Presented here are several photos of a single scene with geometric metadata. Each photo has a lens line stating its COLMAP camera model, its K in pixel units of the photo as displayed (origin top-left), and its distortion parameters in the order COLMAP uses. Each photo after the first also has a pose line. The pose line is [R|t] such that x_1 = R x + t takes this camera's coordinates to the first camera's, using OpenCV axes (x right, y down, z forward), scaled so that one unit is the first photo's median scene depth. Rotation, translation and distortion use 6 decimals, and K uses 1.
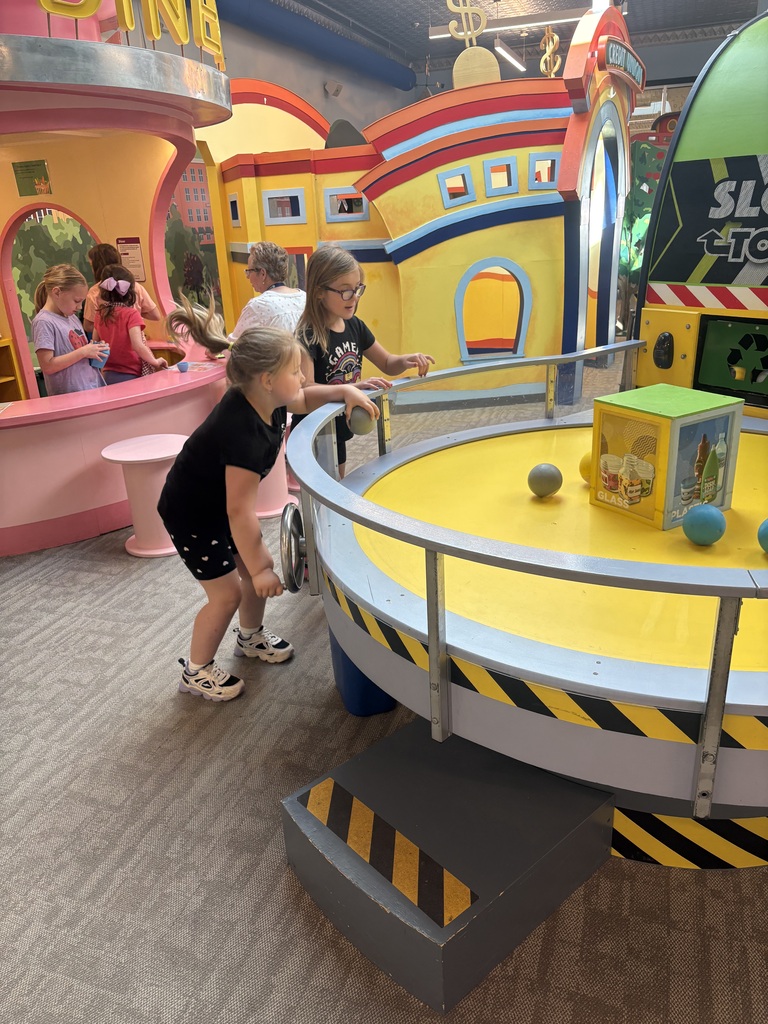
lens RADIAL K [[767.3, 0, 383.8], [0, 767.3, 514.3], [0, 0, 1]] dist [0.008471, 0.002072]
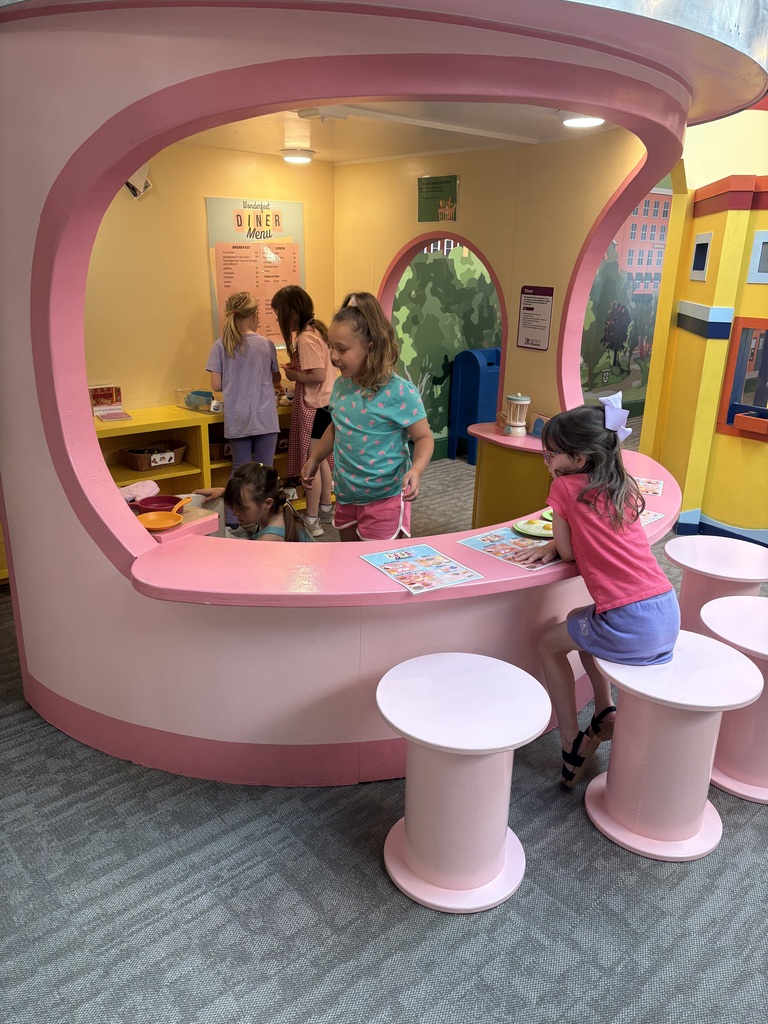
lens RADIAL K [[767.3, 0, 383.7], [0, 767.3, 512.4], [0, 0, 1]] dist [0.008471, 0.002072]
pose [[0.866784, 0.219249, -0.447900, -0.082325], [-0.238806, 0.970978, 0.013157, -0.115190], [0.437786, 0.095557, 0.893987, 0.283197]]
